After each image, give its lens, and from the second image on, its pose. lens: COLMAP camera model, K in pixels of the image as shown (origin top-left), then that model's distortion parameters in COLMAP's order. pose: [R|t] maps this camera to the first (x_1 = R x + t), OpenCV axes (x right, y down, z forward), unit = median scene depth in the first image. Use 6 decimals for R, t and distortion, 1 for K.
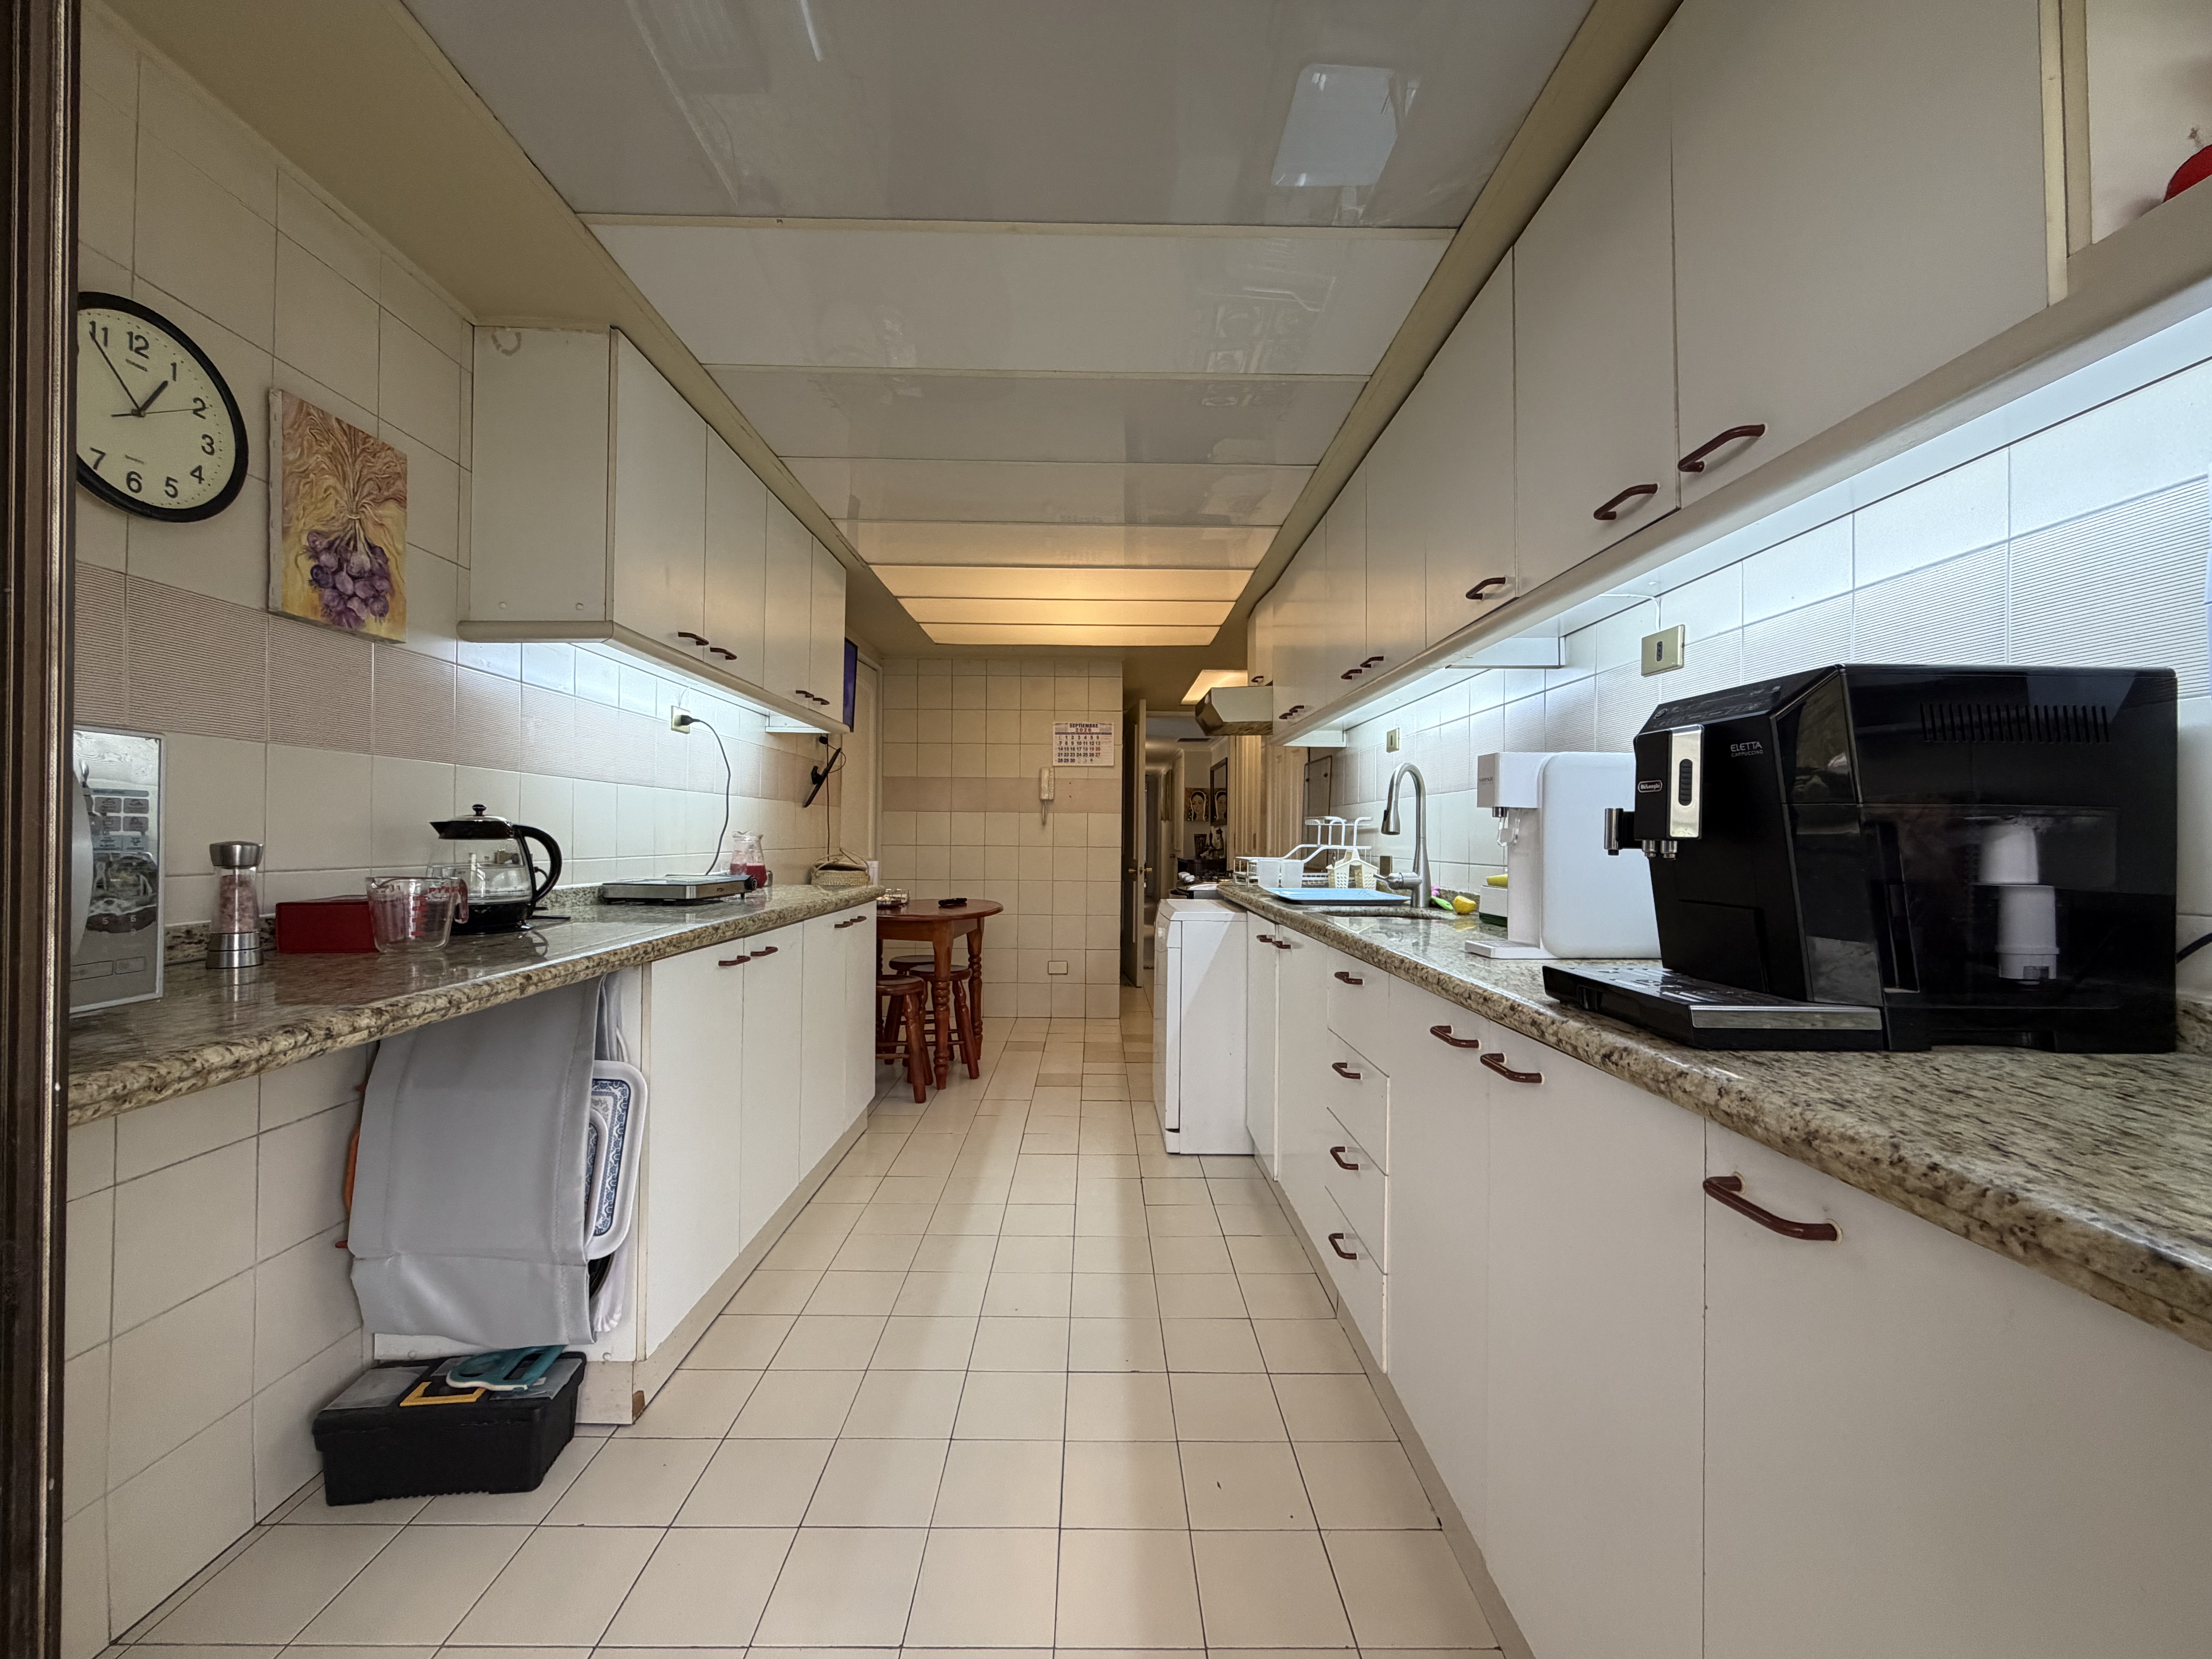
lens RADIAL K [[880.8, 0, 1103.5], [0, 880.8, 830.0], [0, 0, 1]] dist [-0.002211, -0.000218]
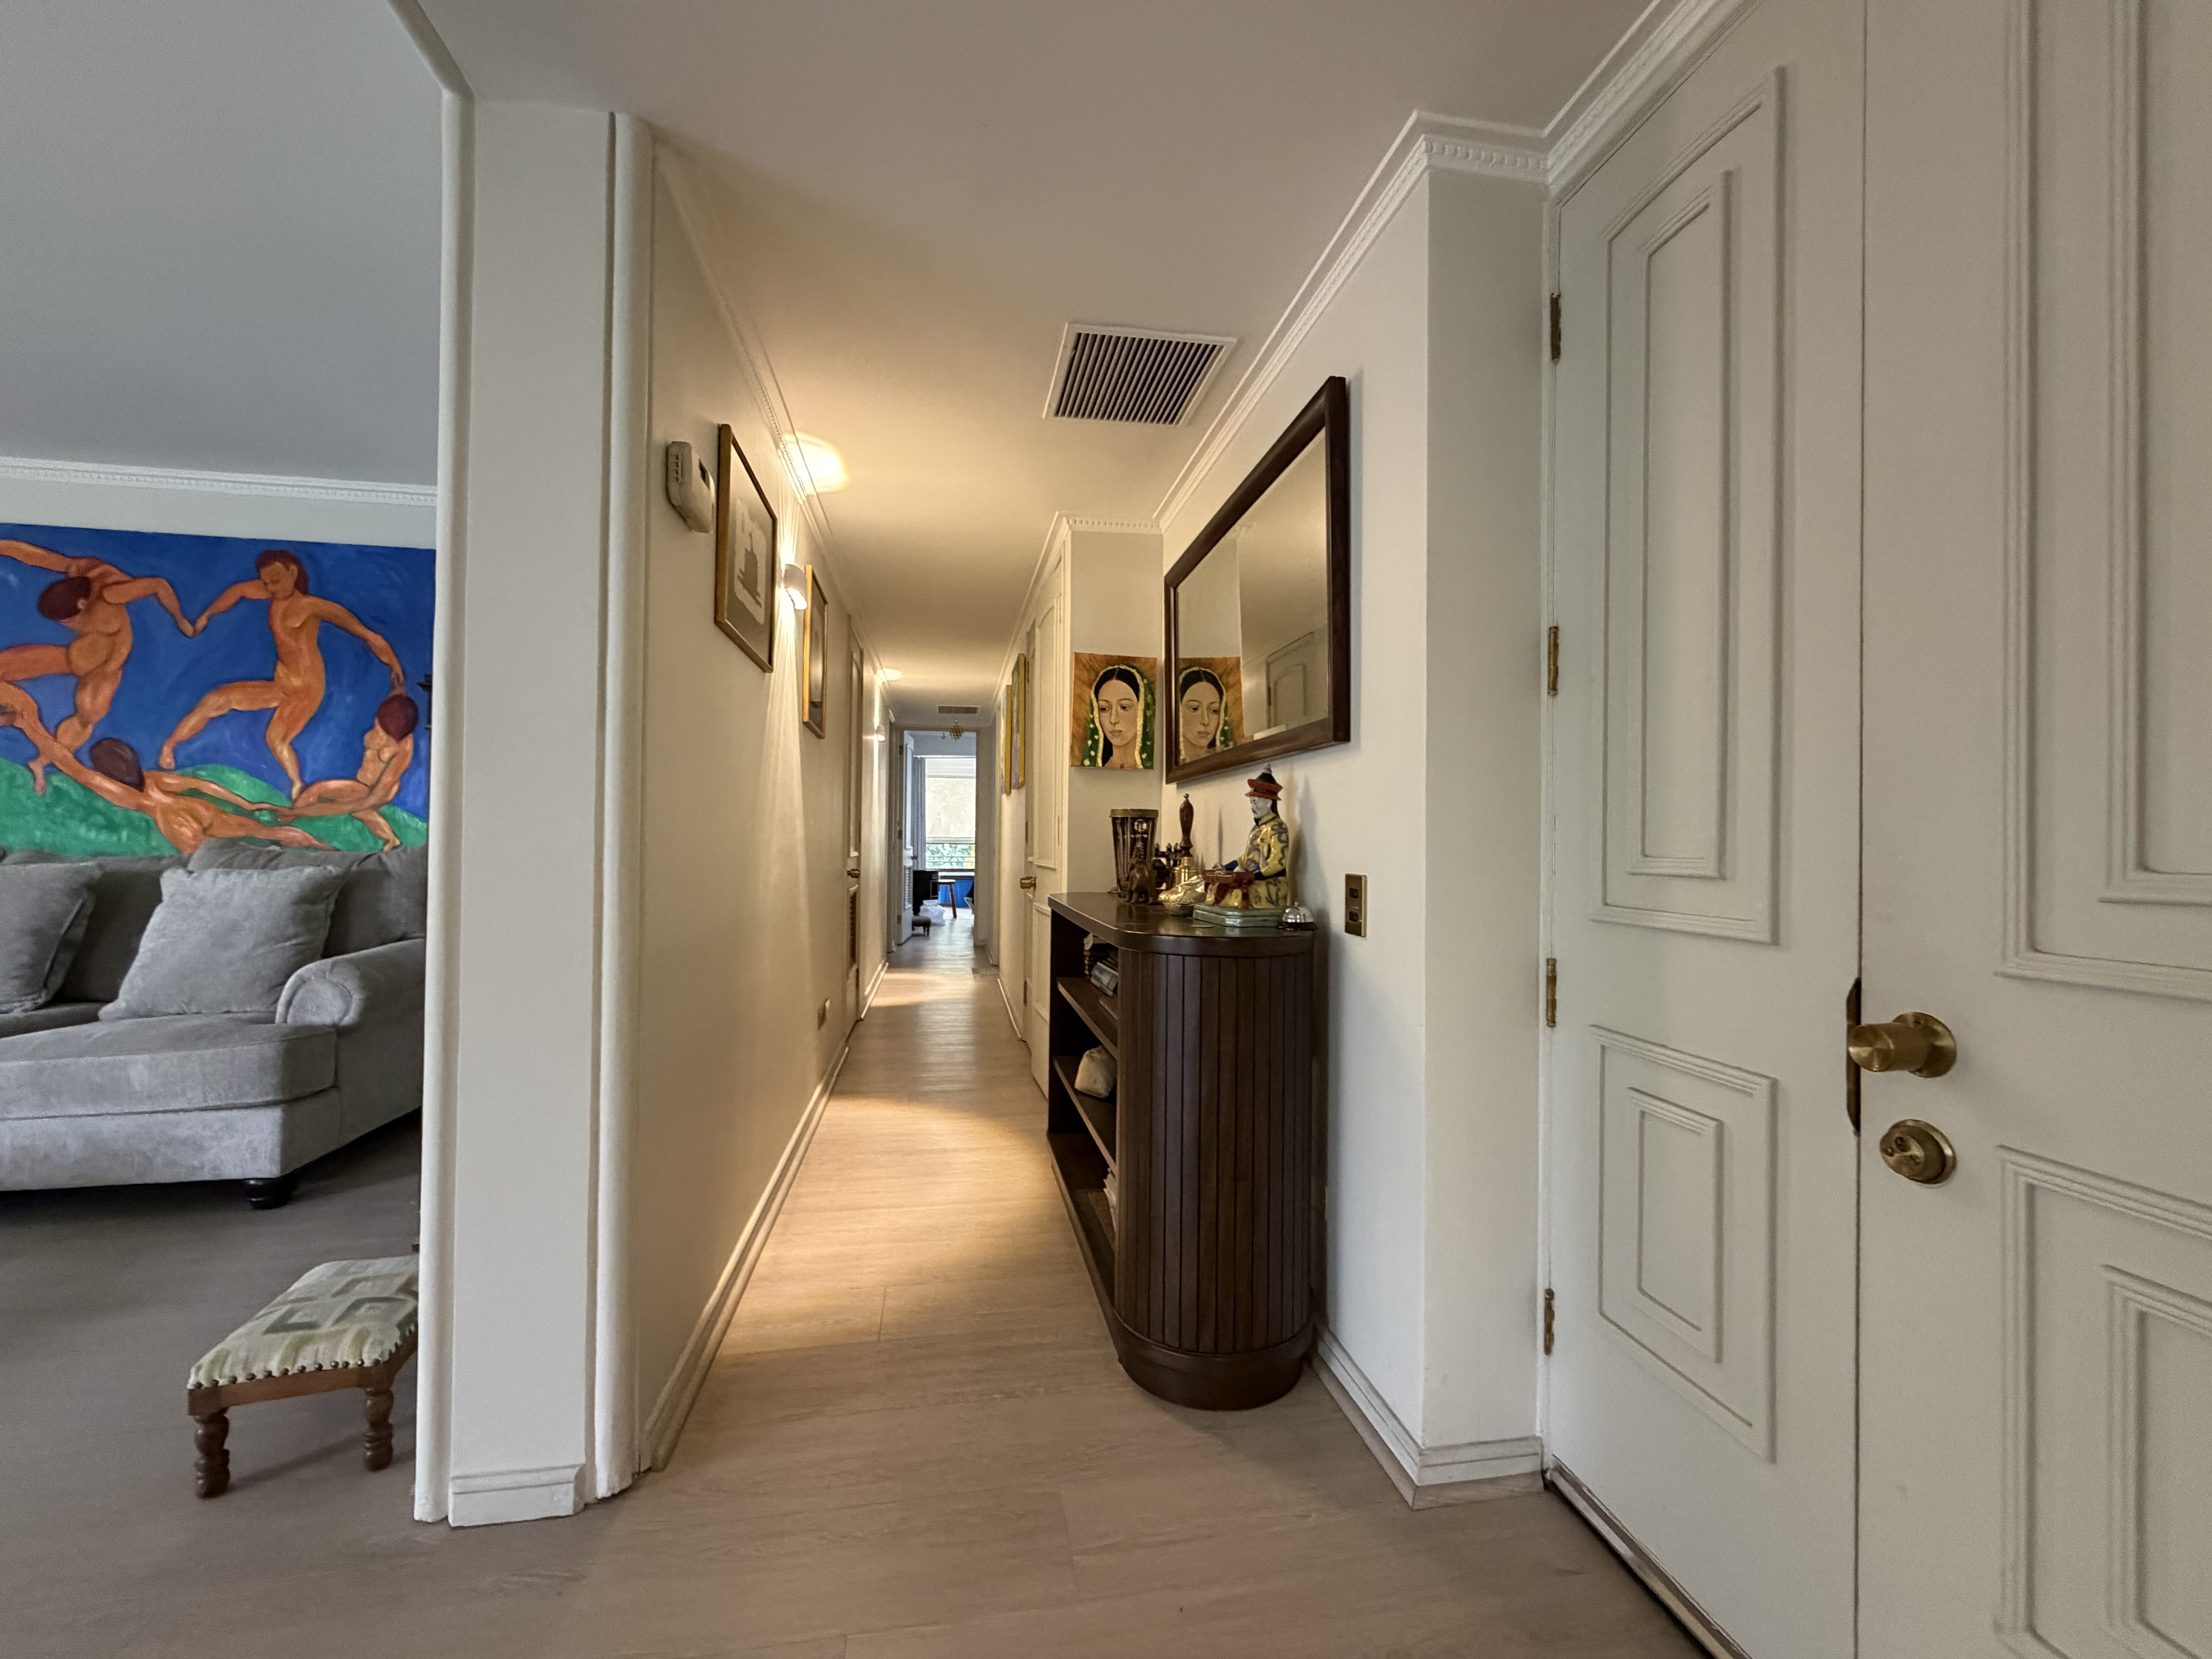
lens RADIAL K [[880.8, 0, 1102.5], [0, 880.8, 829.4], [0, 0, 1]] dist [-0.002211, -0.000218]
pose [[0.986086, 0.005835, 0.166135, 0.053477], [-0.005881, 0.999983, -0.000214, 0.010195], [-0.166134, -0.000766, 0.986103, 0.711490]]
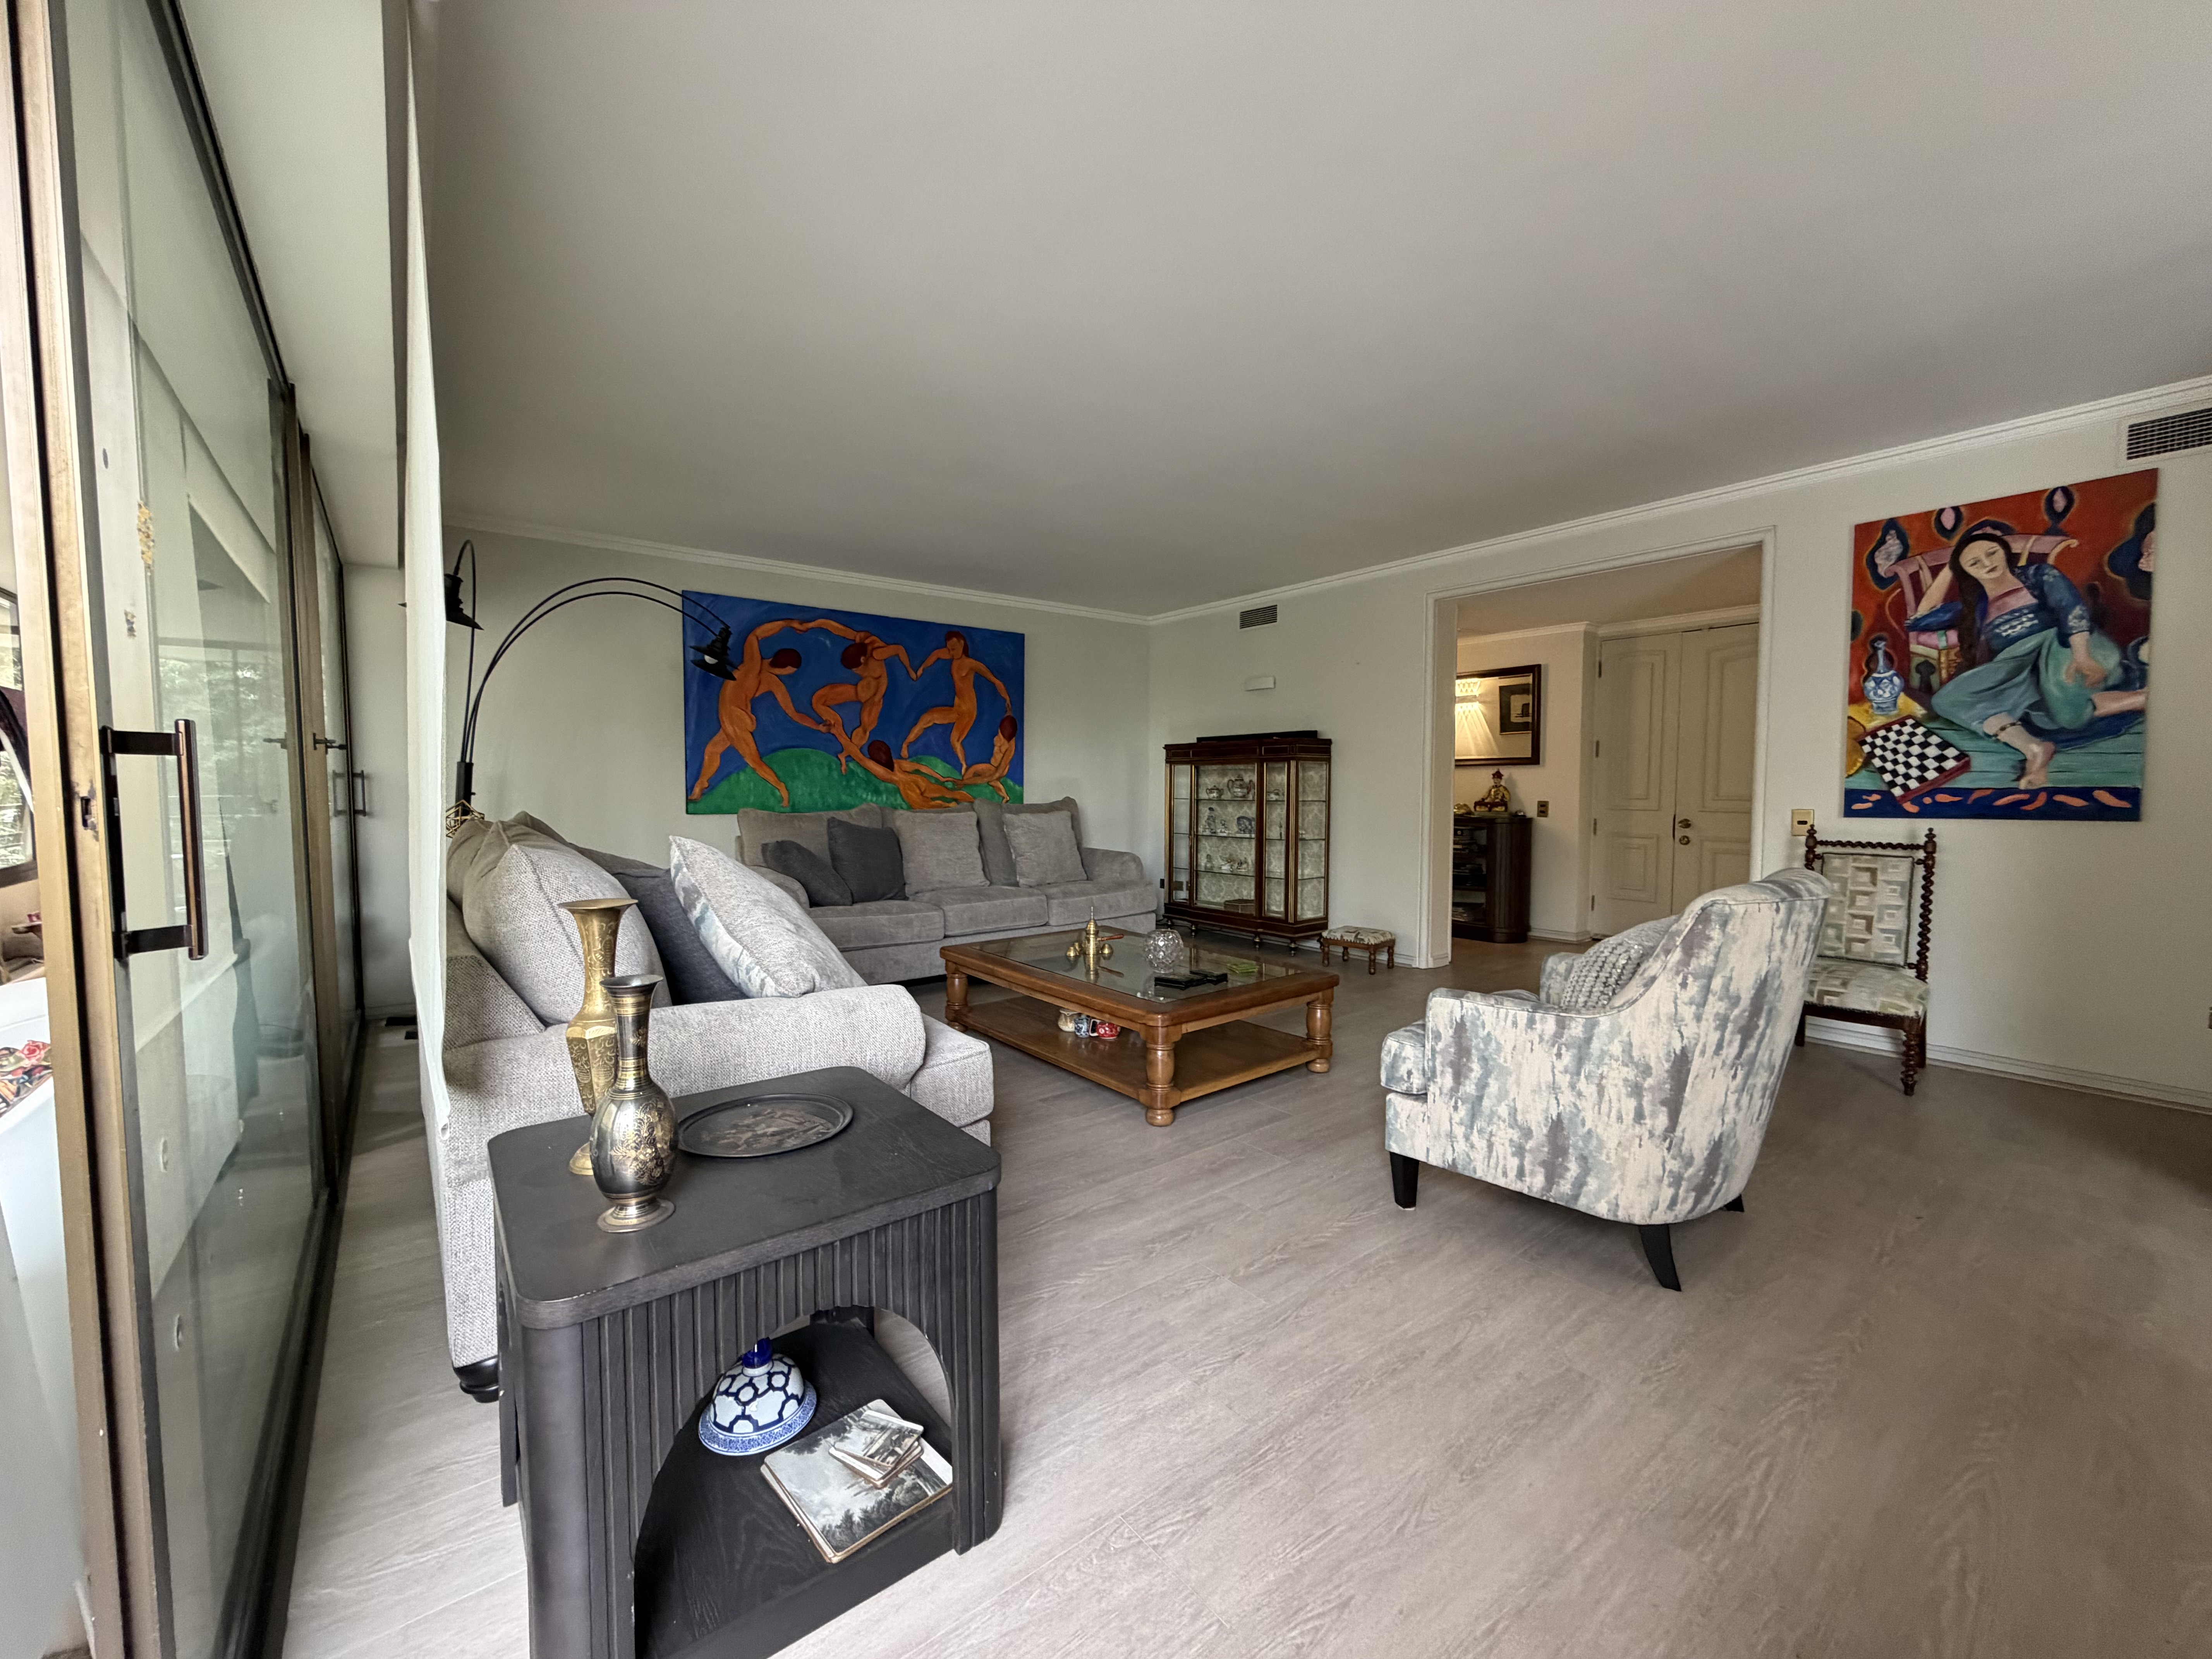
lens RADIAL K [[880.8, 0, 1102.2], [0, 880.8, 830.9], [0, 0, 1]] dist [-0.002211, -0.000218]
pose [[0.792395, -0.040012, 0.608695, -0.464919], [0.000476, 0.997887, 0.064974, -0.000125], [-0.610008, -0.051195, 0.790740, 0.573527]]
